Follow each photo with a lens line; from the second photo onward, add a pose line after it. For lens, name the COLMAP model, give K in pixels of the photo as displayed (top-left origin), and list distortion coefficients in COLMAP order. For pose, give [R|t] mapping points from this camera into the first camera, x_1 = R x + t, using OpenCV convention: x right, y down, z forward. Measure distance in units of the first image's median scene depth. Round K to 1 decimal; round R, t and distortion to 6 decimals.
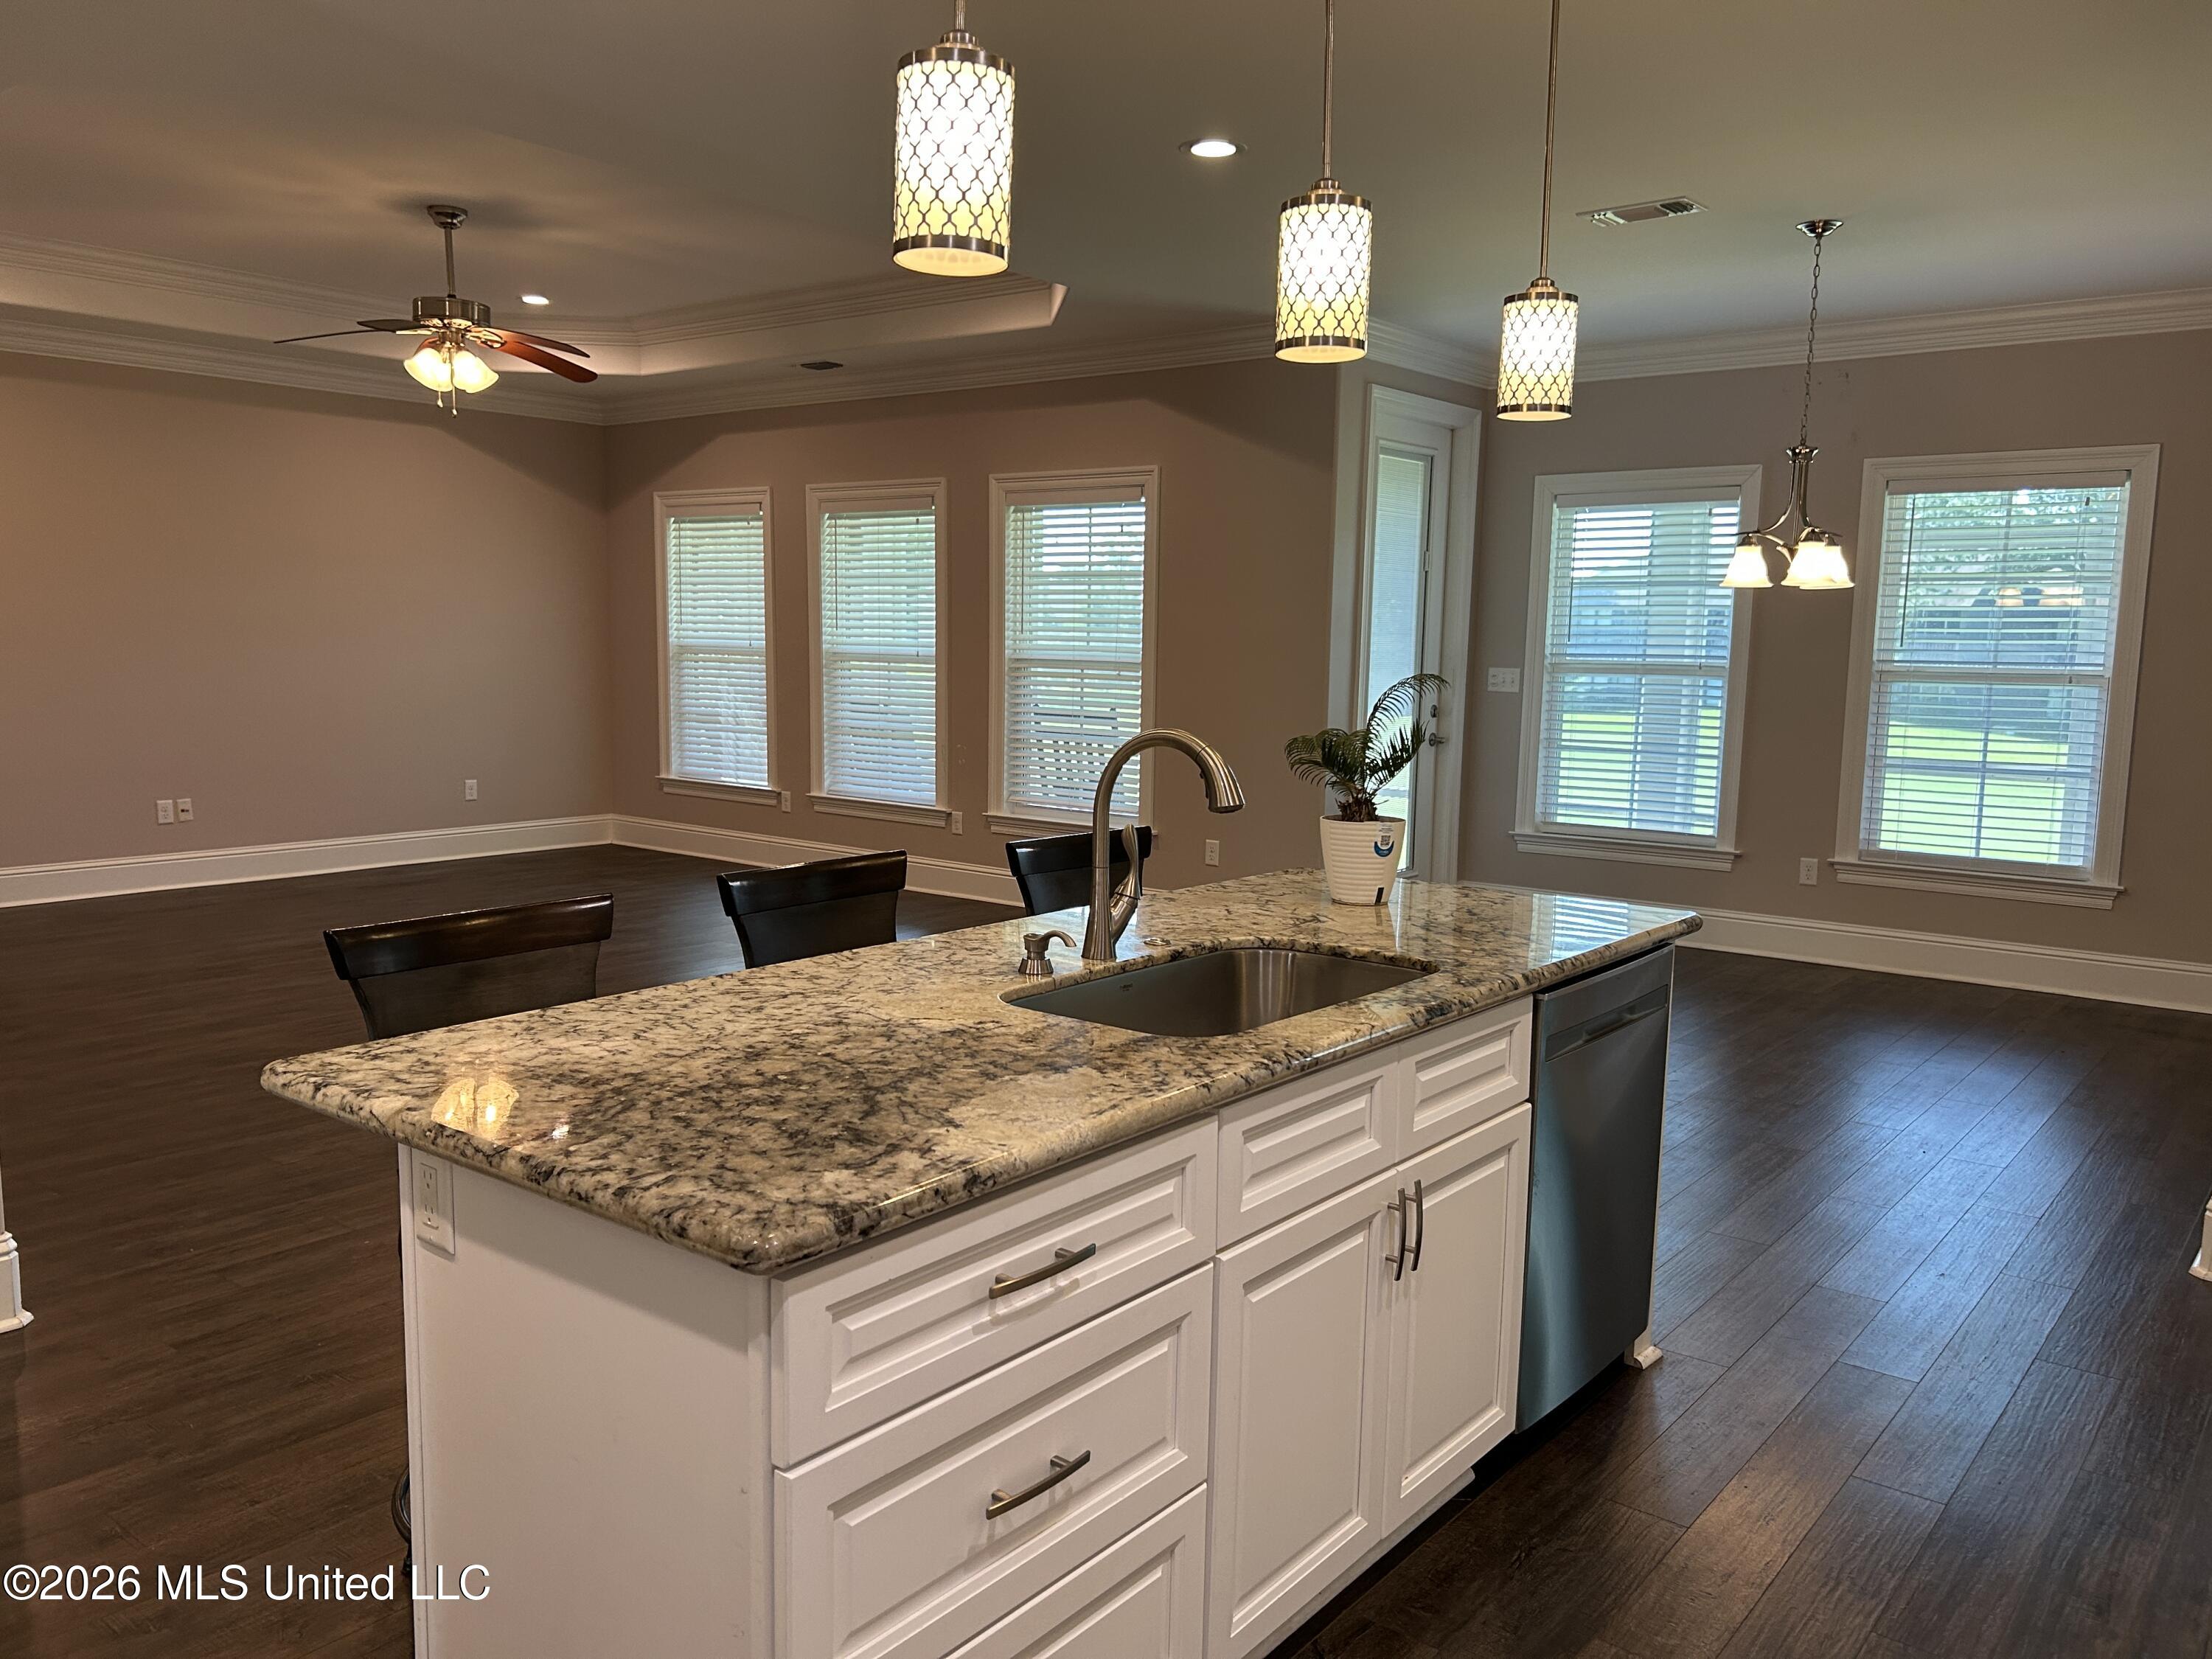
lens RADIAL K [[1668.3, 0, 1103.2], [0, 1668.3, 834.1], [0, 0, 1]] dist [0.008829, 0.013571]
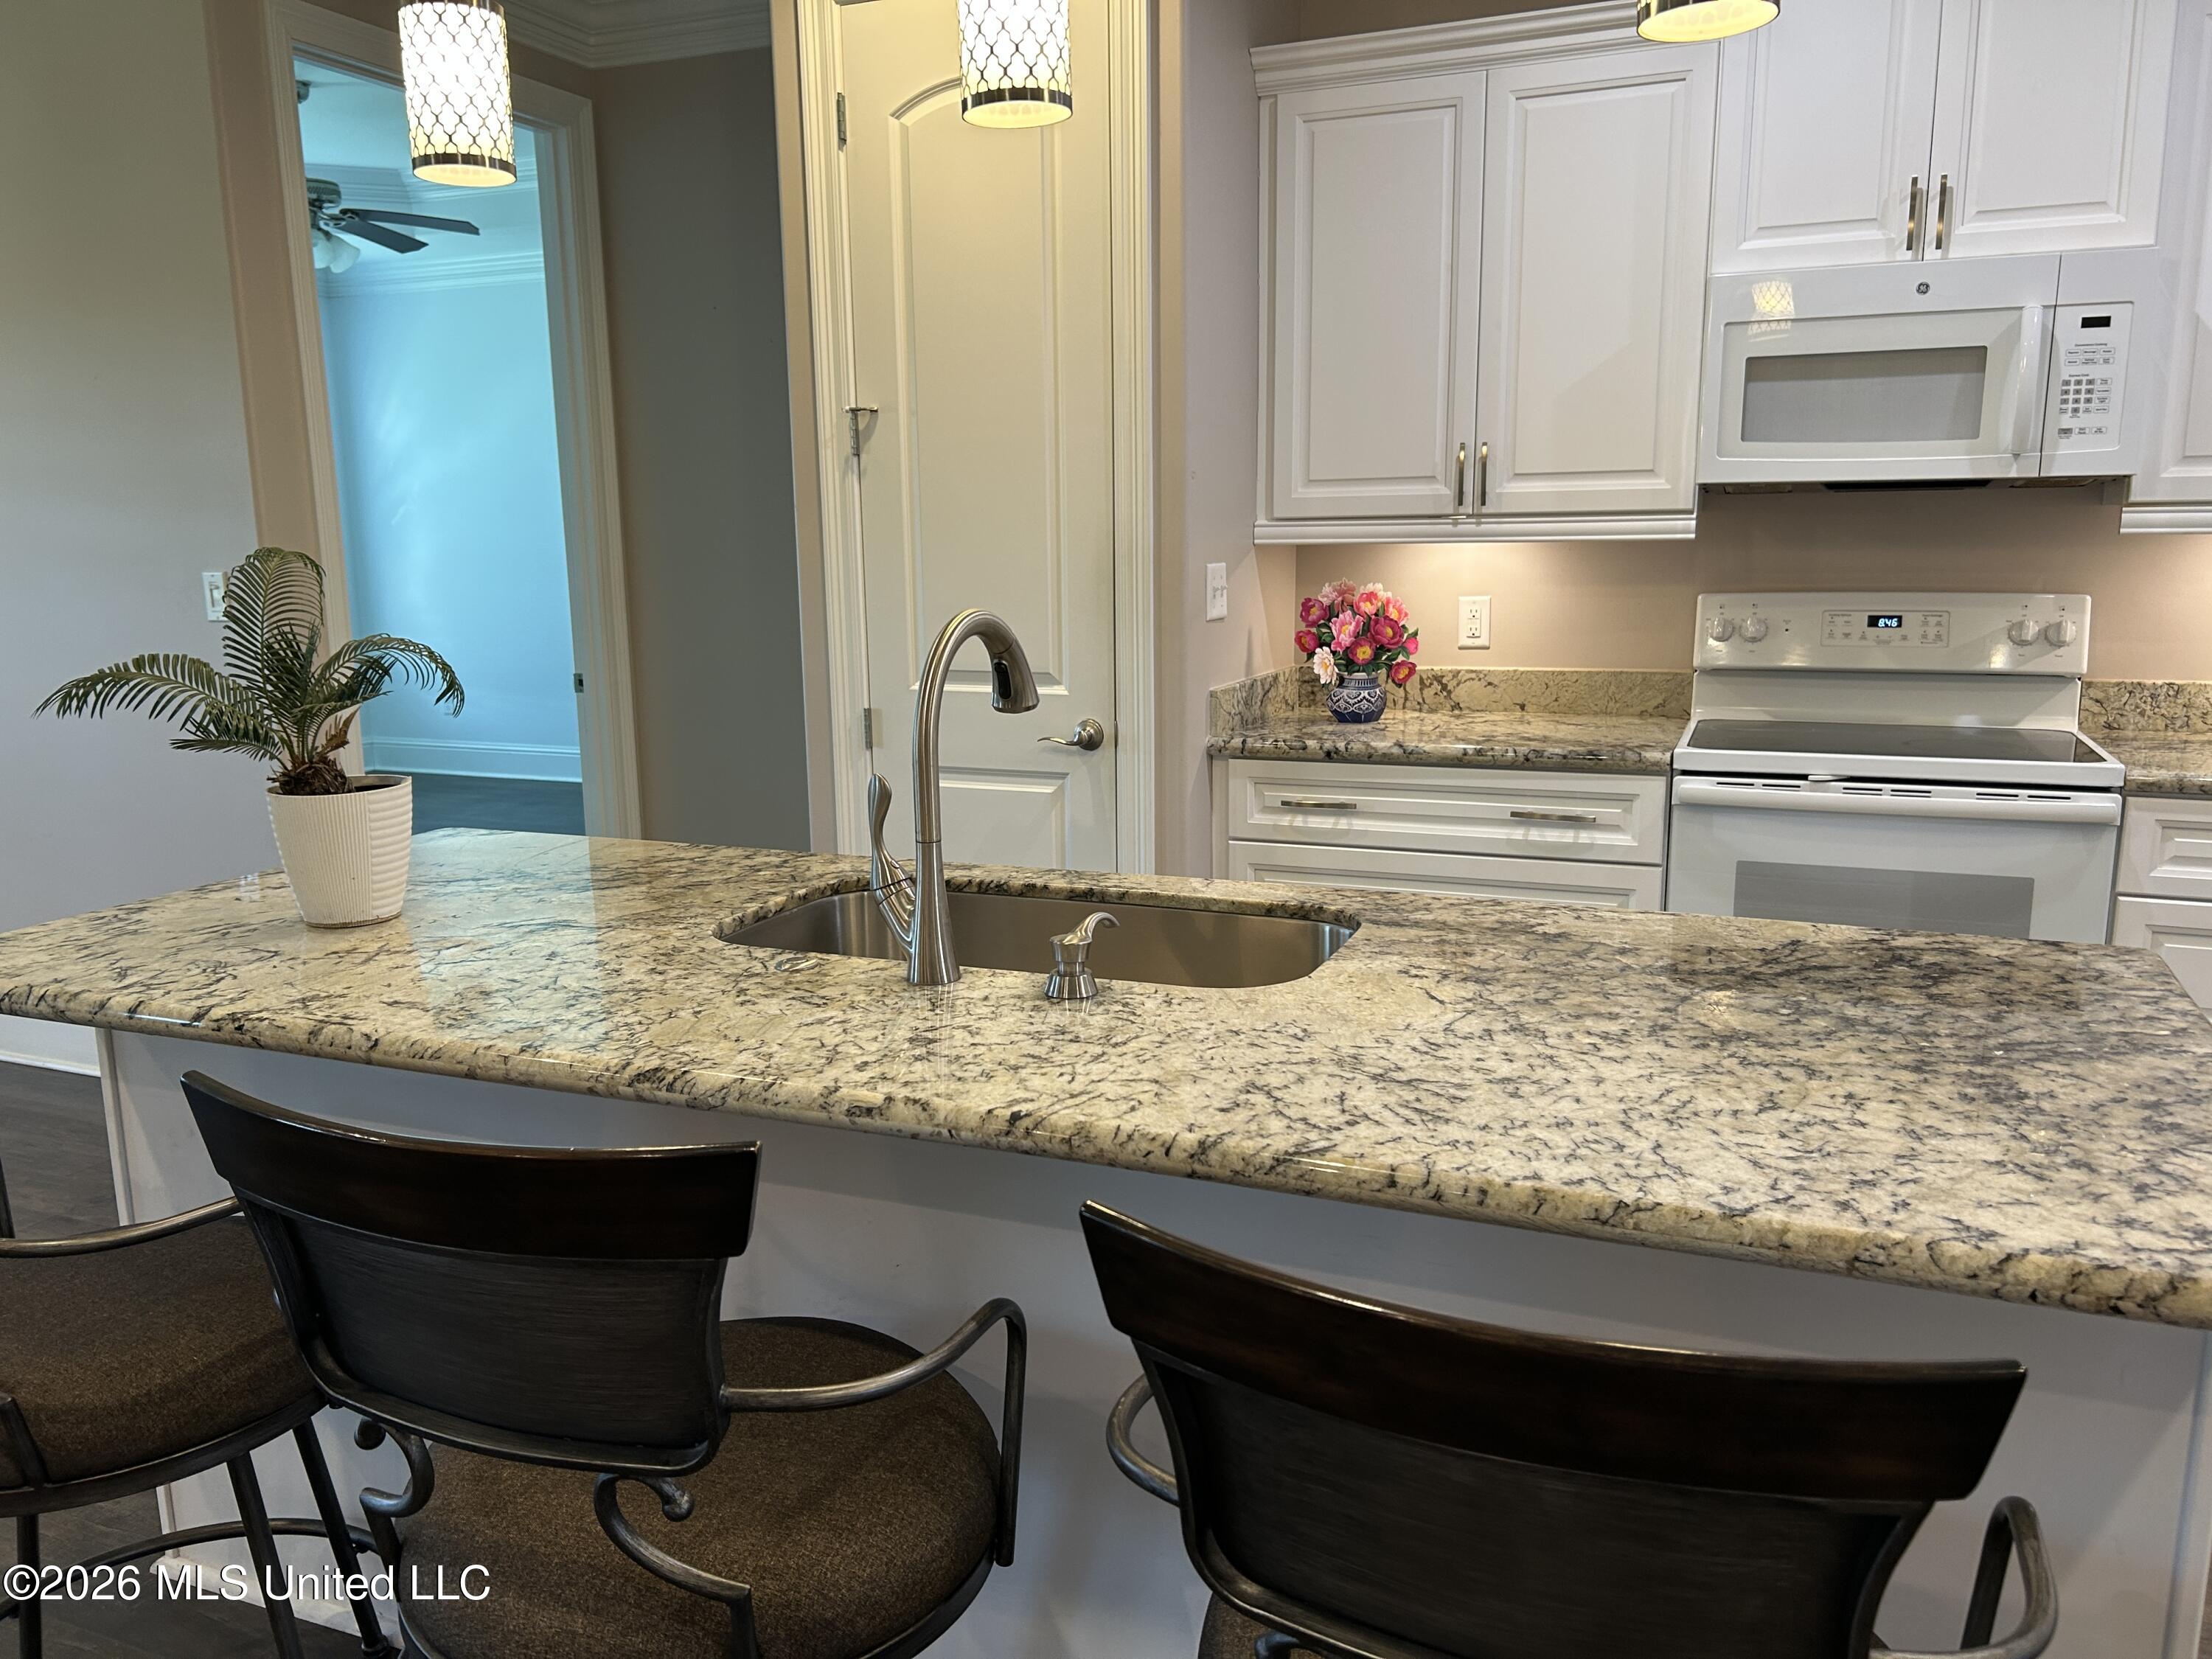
lens RADIAL K [[1668.3, 0, 1103.7], [0, 1668.3, 829.9], [0, 0, 1]] dist [0.008829, 0.013571]
pose [[-0.267615, -0.191519, 0.944300, -0.848460], [0.124016, 0.965048, 0.230874, -0.168374], [-0.955512, 0.178894, -0.234509, 1.477275]]
